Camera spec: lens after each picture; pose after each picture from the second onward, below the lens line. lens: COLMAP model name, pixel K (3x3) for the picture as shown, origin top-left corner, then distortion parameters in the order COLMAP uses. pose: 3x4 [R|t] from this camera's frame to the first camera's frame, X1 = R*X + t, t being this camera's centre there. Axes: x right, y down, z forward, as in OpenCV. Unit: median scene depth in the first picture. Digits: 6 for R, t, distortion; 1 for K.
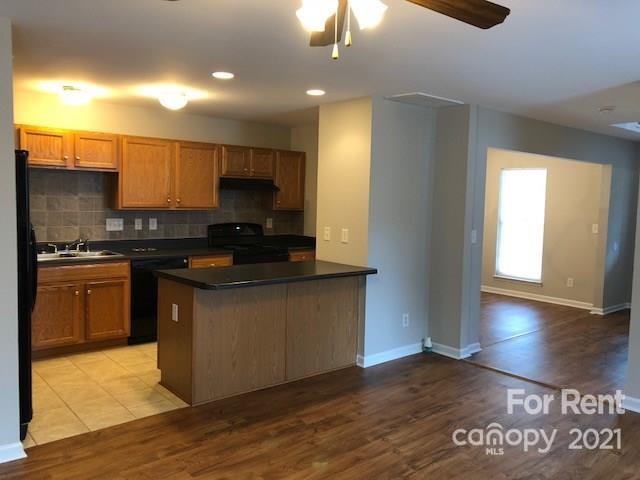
lens RADIAL K [[532.4, 0, 320.4], [0, 532.4, 239.5], [0, 0, 1]] dist [0.013772, 0.006314]
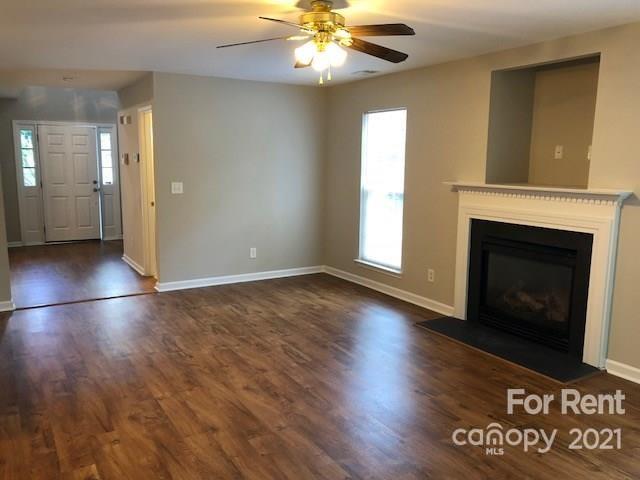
lens RADIAL K [[532.4, 0, 320.0], [0, 532.4, 239.6], [0, 0, 1]] dist [0.013772, 0.006314]
pose [[0.156174, -0.175608, 0.971994, -1.034230], [0.071749, 0.983486, 0.166156, -0.062169], [-0.985120, 0.043790, 0.166194, 0.378886]]
